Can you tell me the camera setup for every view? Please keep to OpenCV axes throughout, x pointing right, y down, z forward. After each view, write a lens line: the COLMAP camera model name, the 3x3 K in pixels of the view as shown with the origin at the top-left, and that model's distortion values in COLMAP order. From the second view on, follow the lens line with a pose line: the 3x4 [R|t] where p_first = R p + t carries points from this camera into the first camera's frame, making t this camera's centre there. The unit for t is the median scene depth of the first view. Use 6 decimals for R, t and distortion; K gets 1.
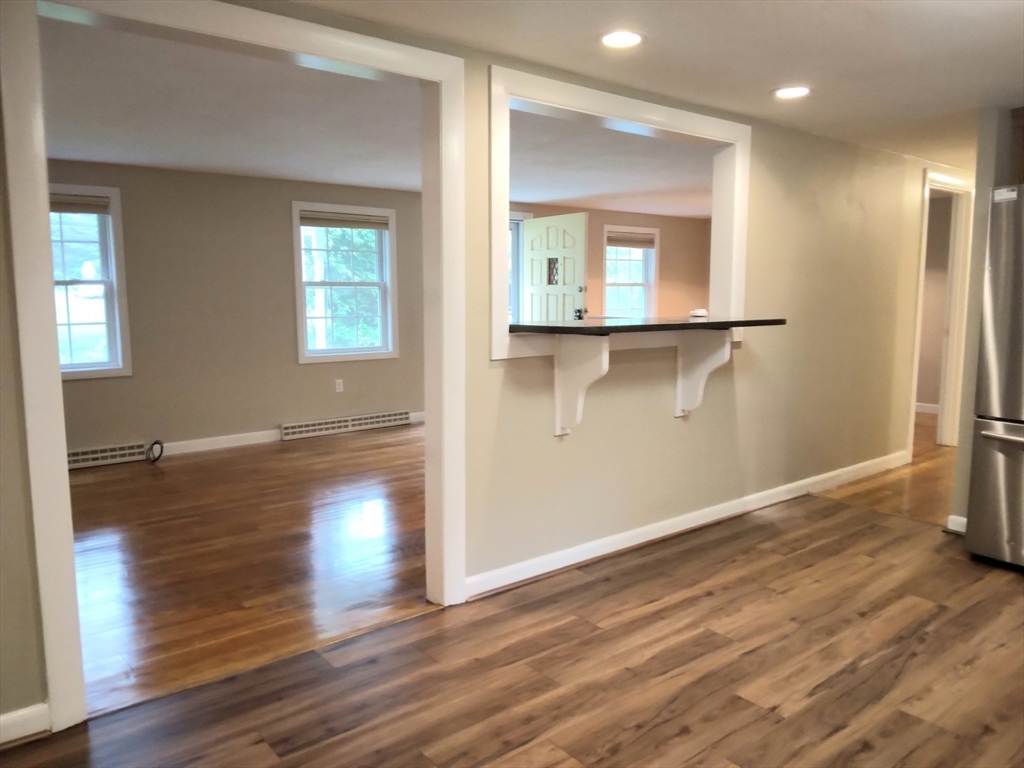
lens RADIAL K [[752.7, 0, 511.2], [0, 752.7, 386.2], [0, 0, 1]] dist [0.059647, -0.085011]
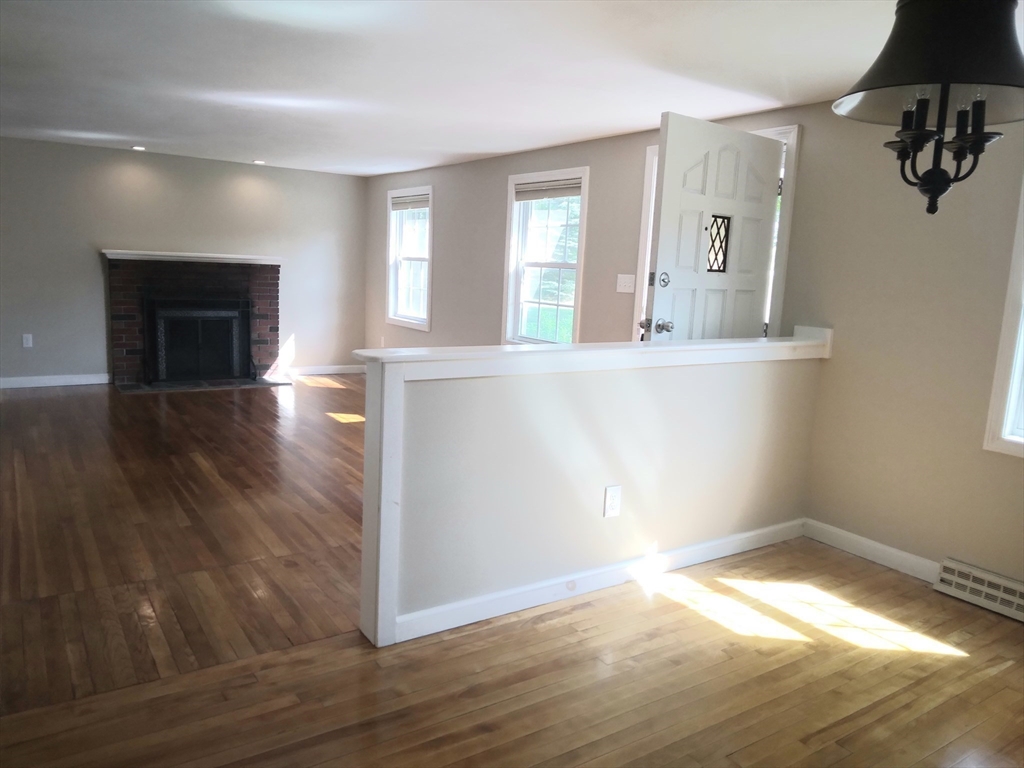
lens RADIAL K [[755.3, 0, 512.0], [0, 755.3, 384.0], [0, 0, 1]] dist [0.054577, -0.090246]
pose [[-0.098306, 0.154985, -0.983013, 1.217110], [-0.169538, 0.970750, 0.170006, -0.267302], [0.980608, 0.183371, -0.069154, 1.961060]]
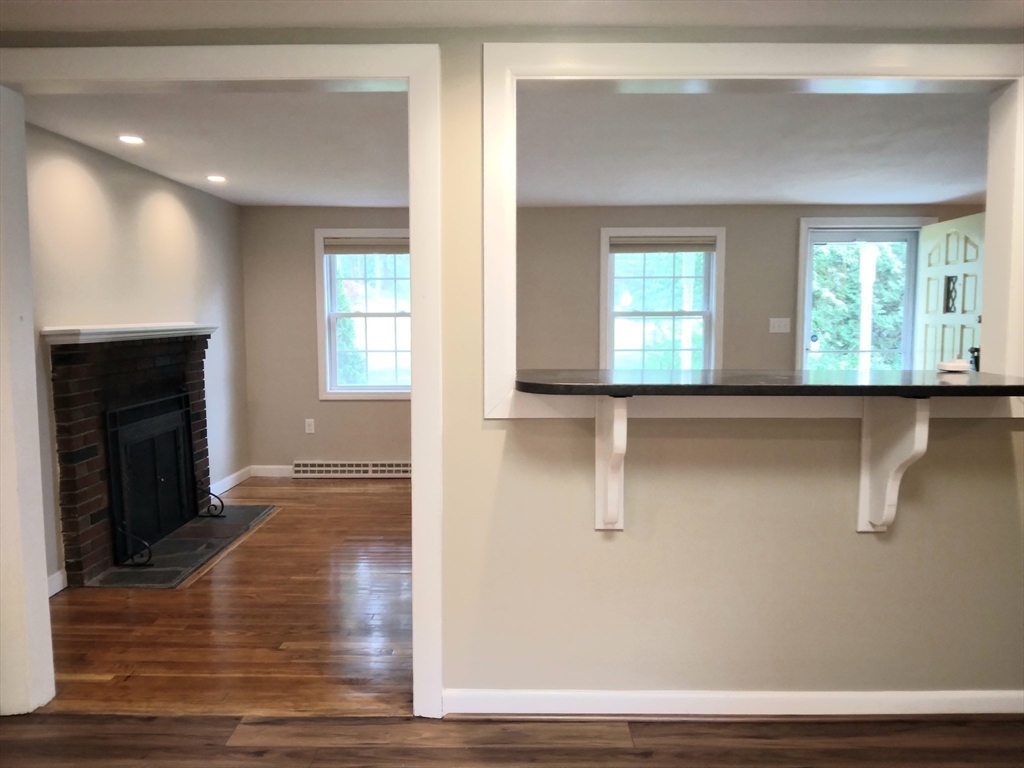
lens RADIAL K [[755.3, 0, 512.0], [0, 755.3, 384.0], [0, 0, 1]] dist [0.054577, -0.090246]
pose [[0.768842, 0.057101, -0.636884, 0.428344], [-0.078906, 0.996865, -0.005879, -0.059734], [0.634552, 0.054774, 0.770937, 0.357745]]
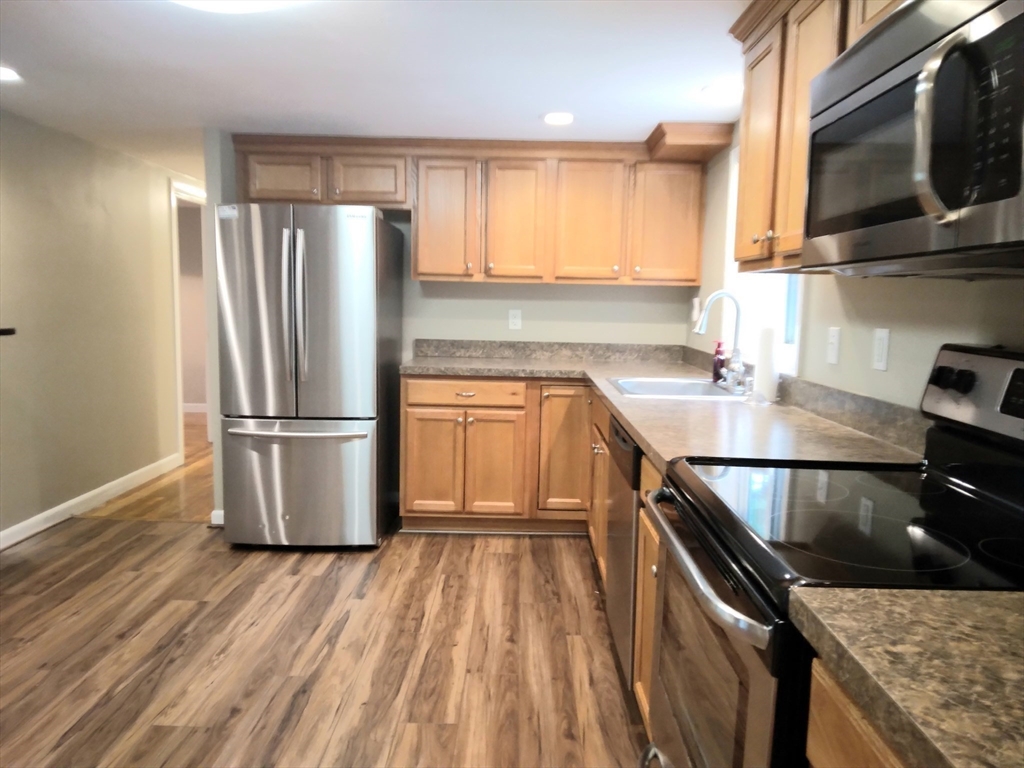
lens RADIAL K [[755.3, 0, 512.0], [0, 755.3, 384.0], [0, 0, 1]] dist [0.054577, -0.090246]
pose [[0.645047, -0.074354, 0.760516, 0.061766], [0.077760, 0.996475, 0.031470, -0.007546], [-0.760176, 0.038838, 0.648556, -0.008713]]
